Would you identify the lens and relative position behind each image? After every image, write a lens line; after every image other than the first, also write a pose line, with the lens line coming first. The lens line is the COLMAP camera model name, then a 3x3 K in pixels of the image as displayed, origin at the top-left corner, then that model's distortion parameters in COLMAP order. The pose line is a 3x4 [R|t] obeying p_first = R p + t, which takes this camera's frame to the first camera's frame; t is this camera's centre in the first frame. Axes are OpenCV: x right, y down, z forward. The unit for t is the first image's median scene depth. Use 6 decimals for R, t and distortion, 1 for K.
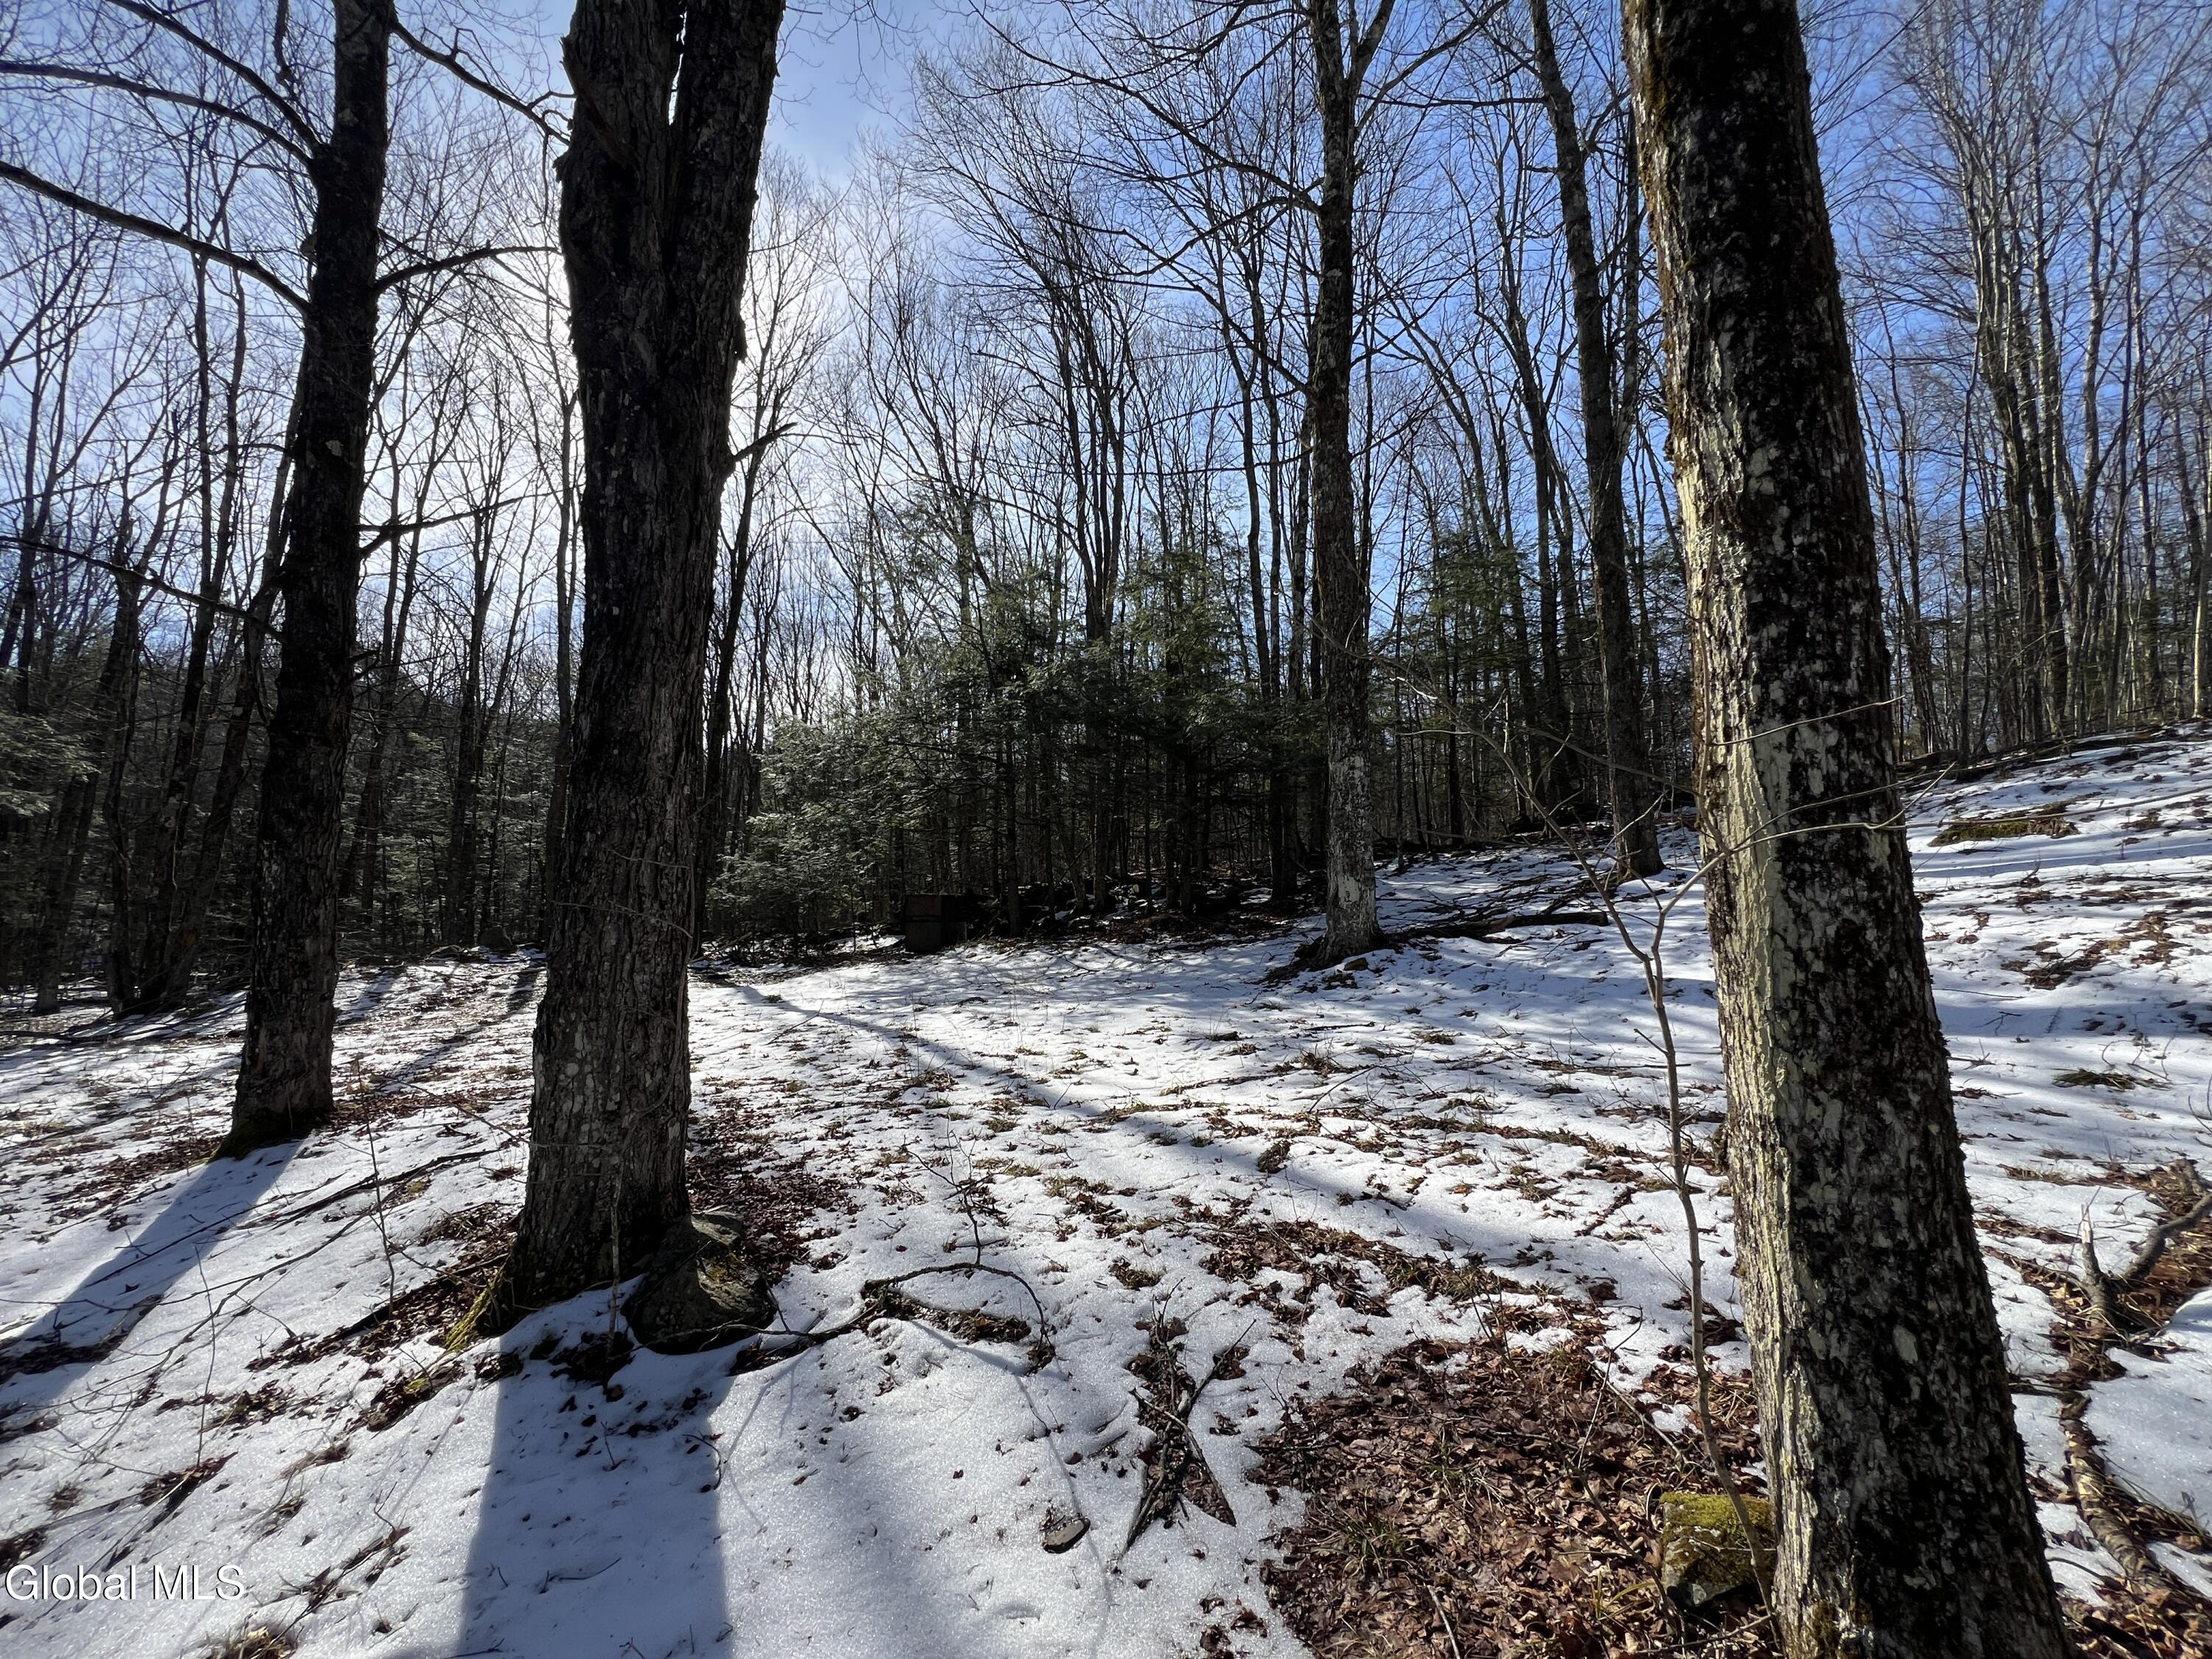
lens RADIAL K [[876.0, 0, 1106.0], [0, 876.0, 829.5], [0, 0, 1]] dist [0.011186, -0.004076]
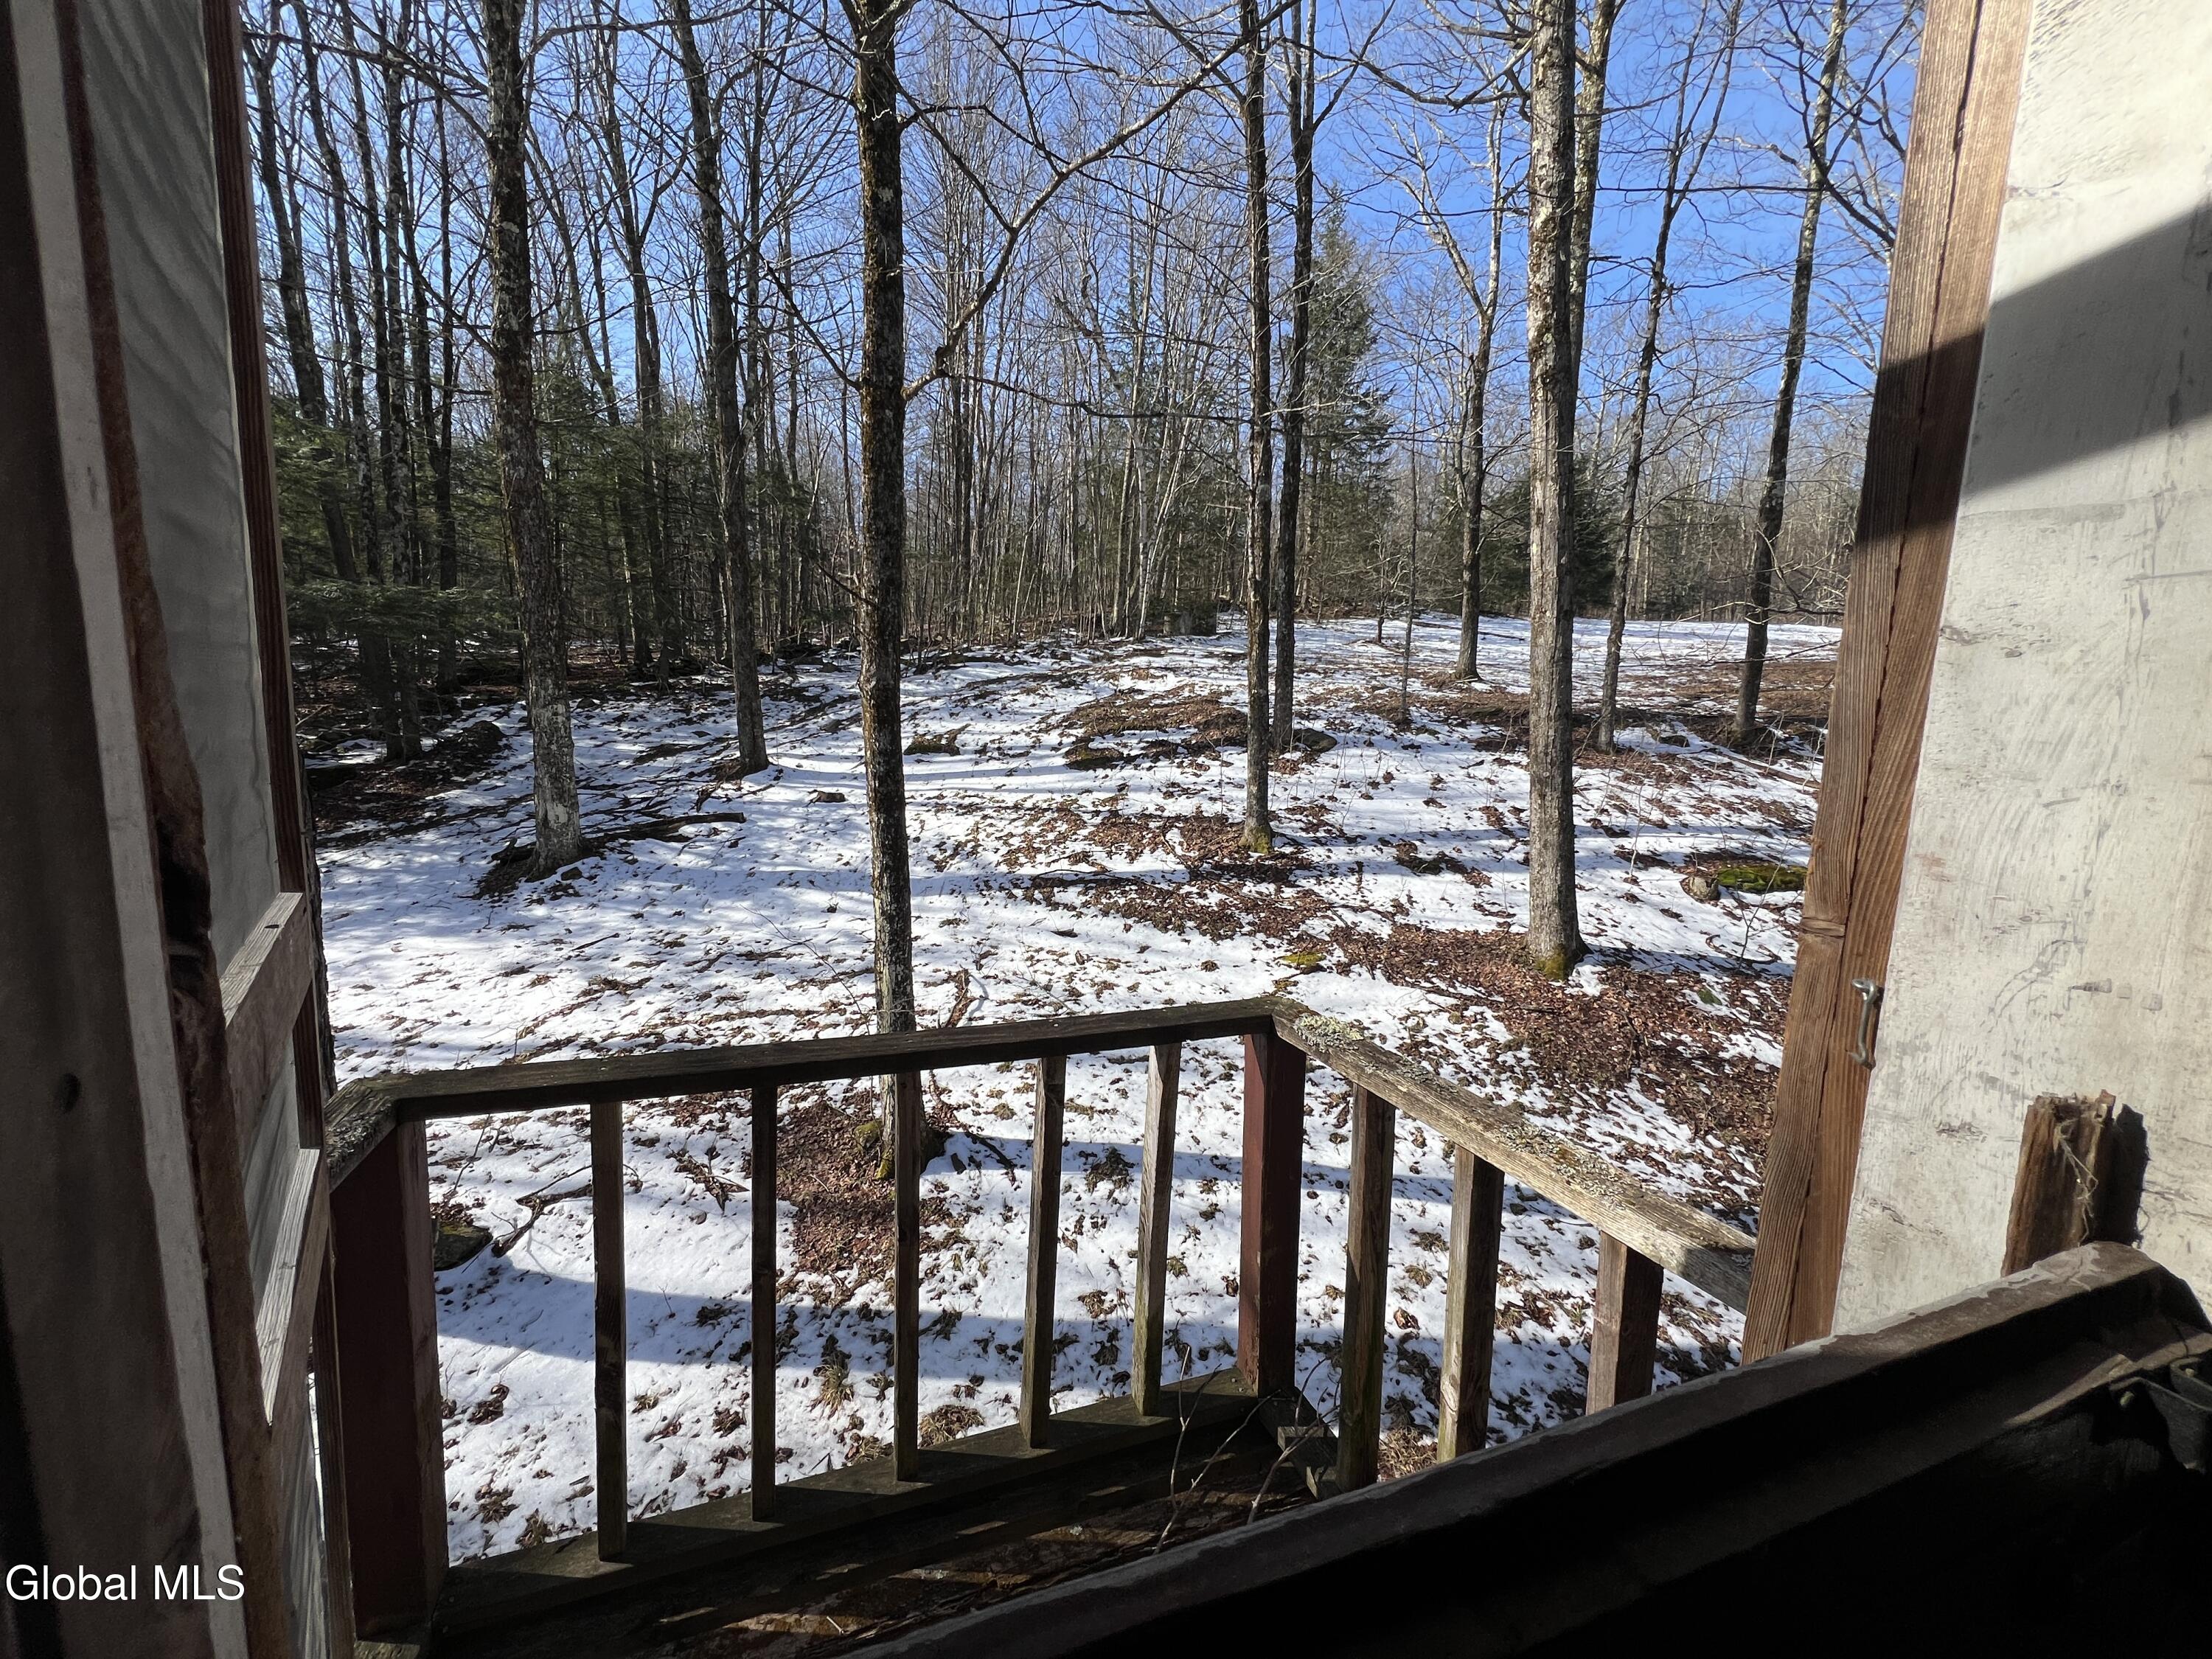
lens RADIAL K [[876.0, 0, 1106.0], [0, 876.0, 829.5], [0, 0, 1]] dist [0.011186, -0.004076]
pose [[0.552523, -0.126934, 0.823776, -1.087038], [-0.113255, 0.967736, 0.225079, -0.931994], [-0.825768, -0.217658, 0.520320, -1.007451]]
